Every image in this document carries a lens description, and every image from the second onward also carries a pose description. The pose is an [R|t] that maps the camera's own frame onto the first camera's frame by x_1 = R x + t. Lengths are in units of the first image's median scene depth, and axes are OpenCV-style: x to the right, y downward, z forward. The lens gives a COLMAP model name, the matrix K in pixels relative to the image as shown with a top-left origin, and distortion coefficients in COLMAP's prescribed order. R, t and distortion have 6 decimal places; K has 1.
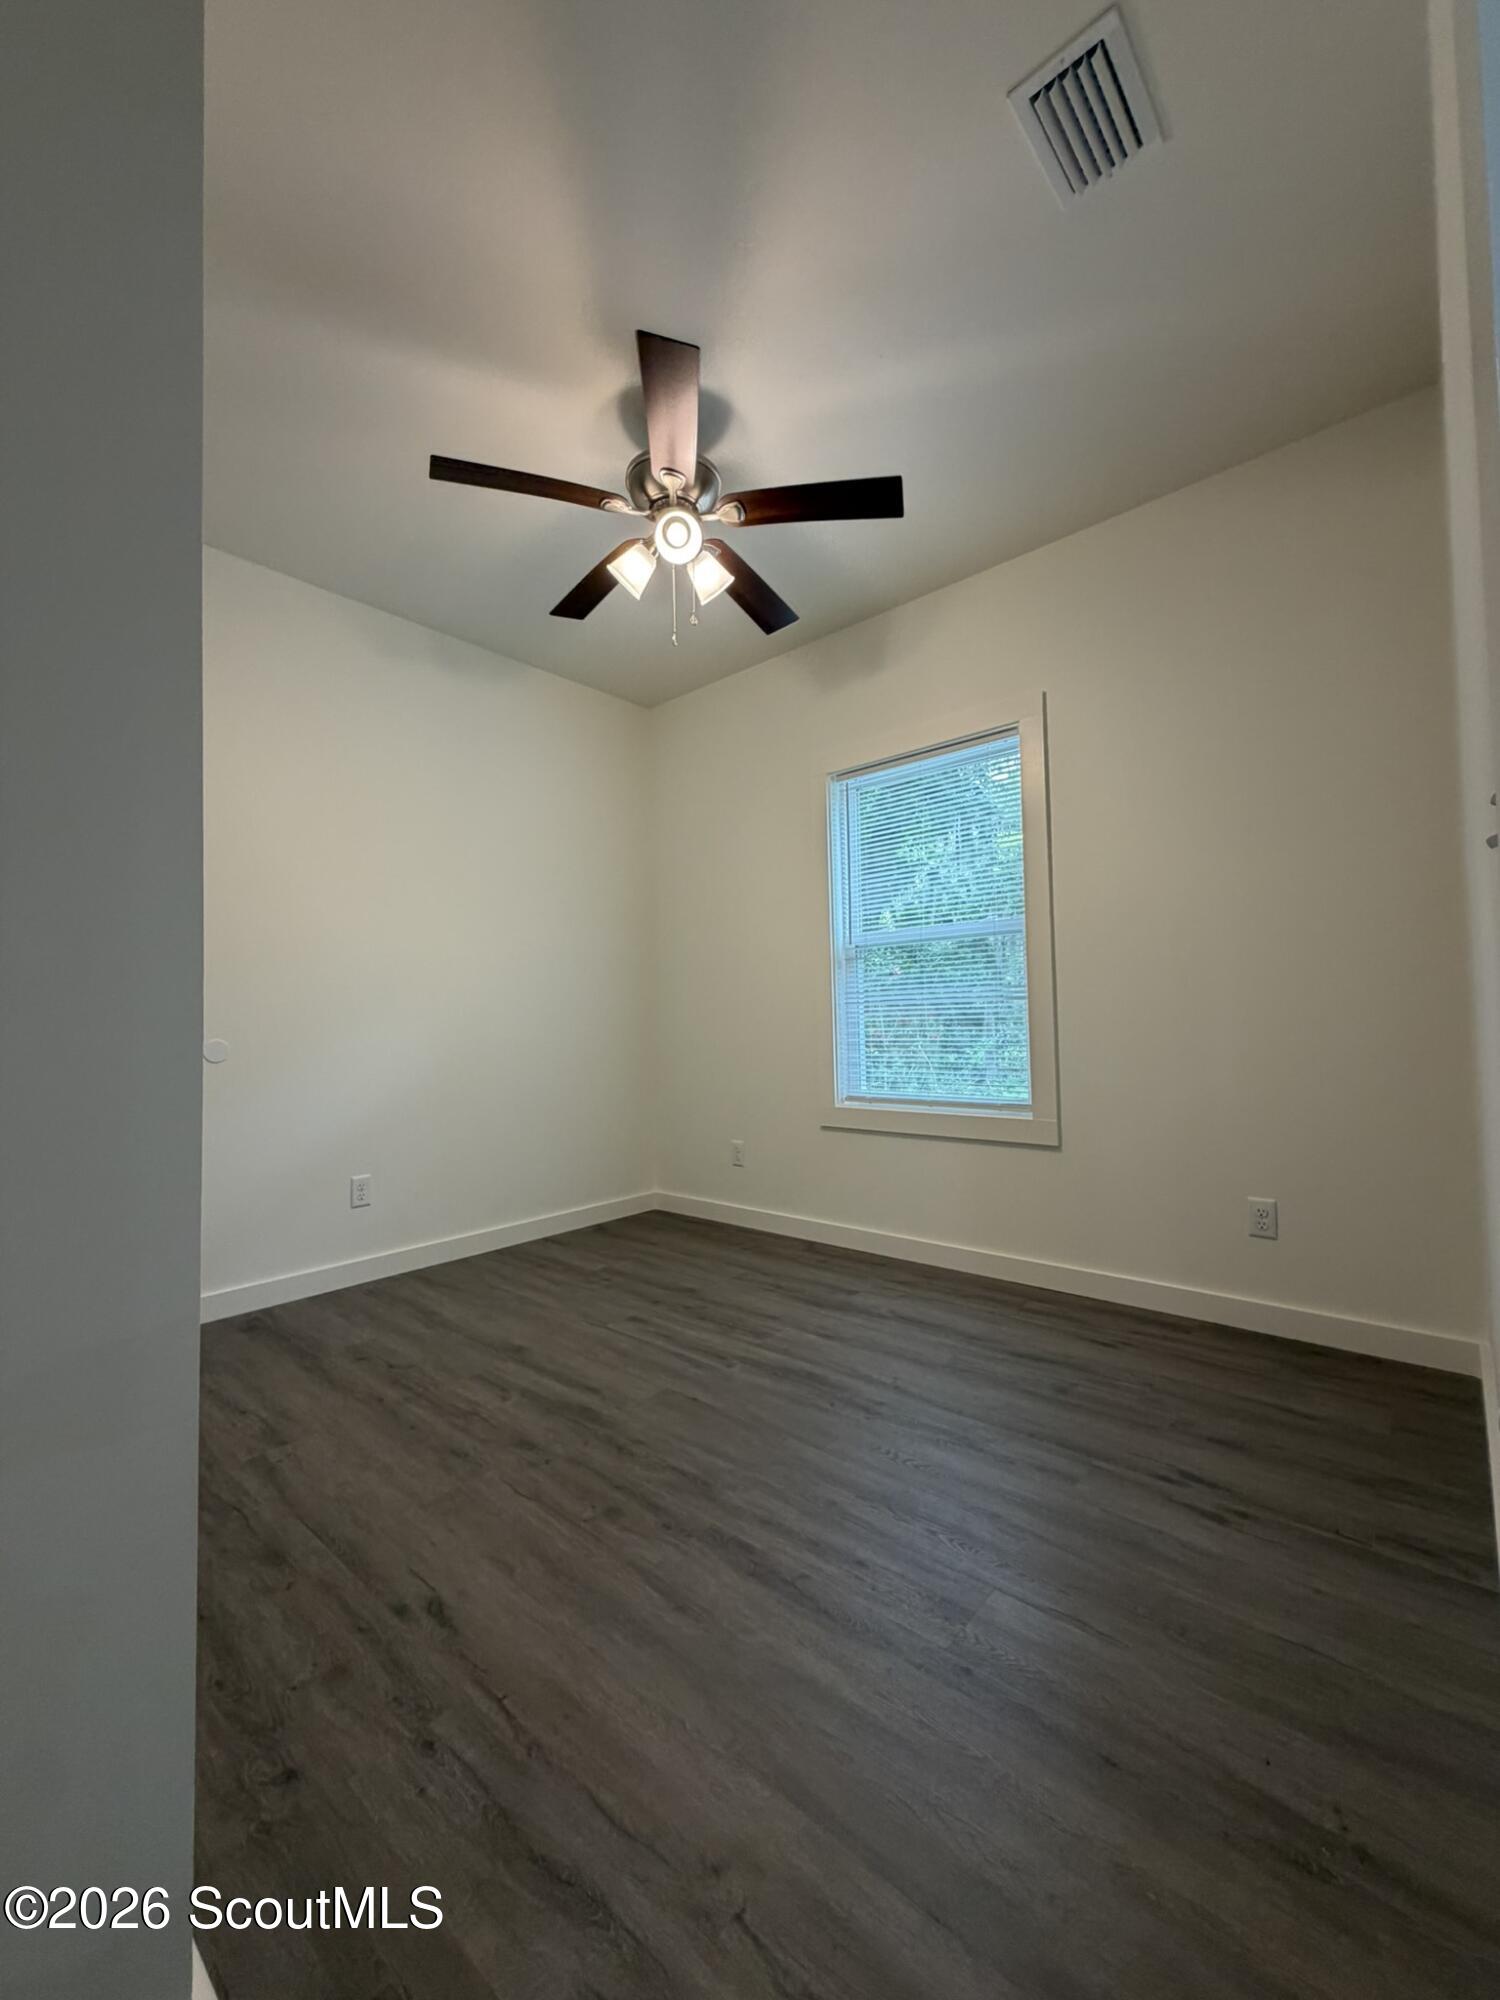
lens RADIAL K [[802.5, 0, 755.3], [0, 802.5, 1000.5], [0, 0, 1]] dist [-0.000859, 0.000018]
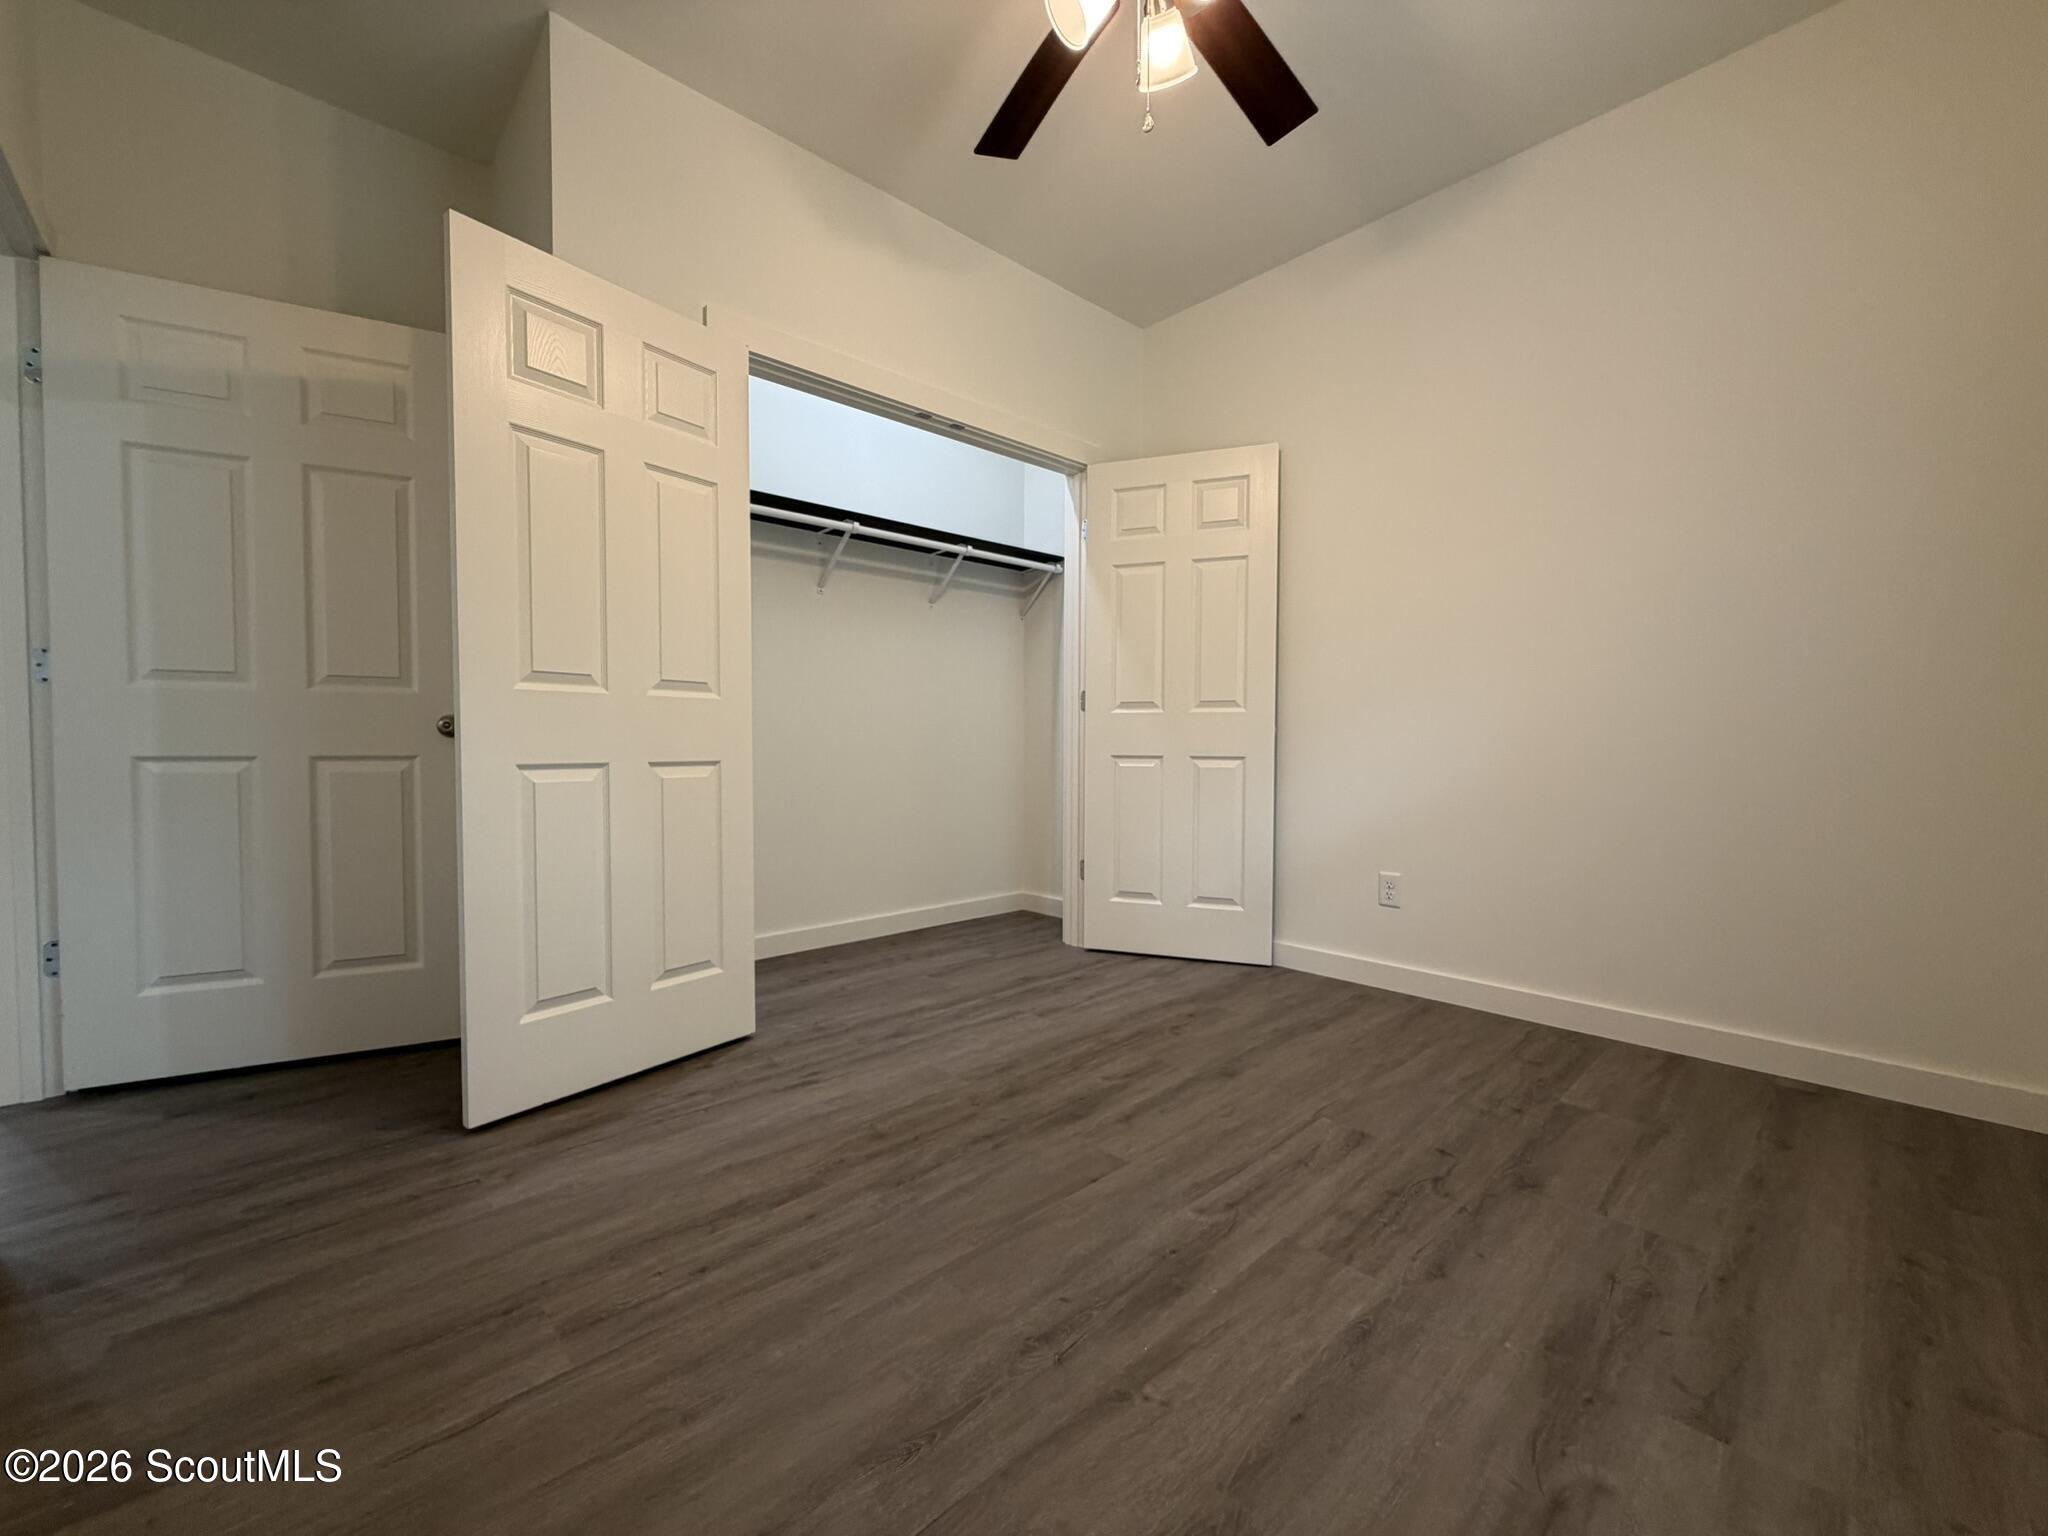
lens RADIAL K [[821.7, 0, 1017.3], [0, 821.7, 766.1], [0, 0, 1]] dist [-0.000859, 0.000018]
pose [[-0.110319, 0.051085, -0.992583, 0.619891], [0.028524, 0.998430, 0.048216, 0.056866], [0.993487, -0.022993, -0.111603, 0.921266]]
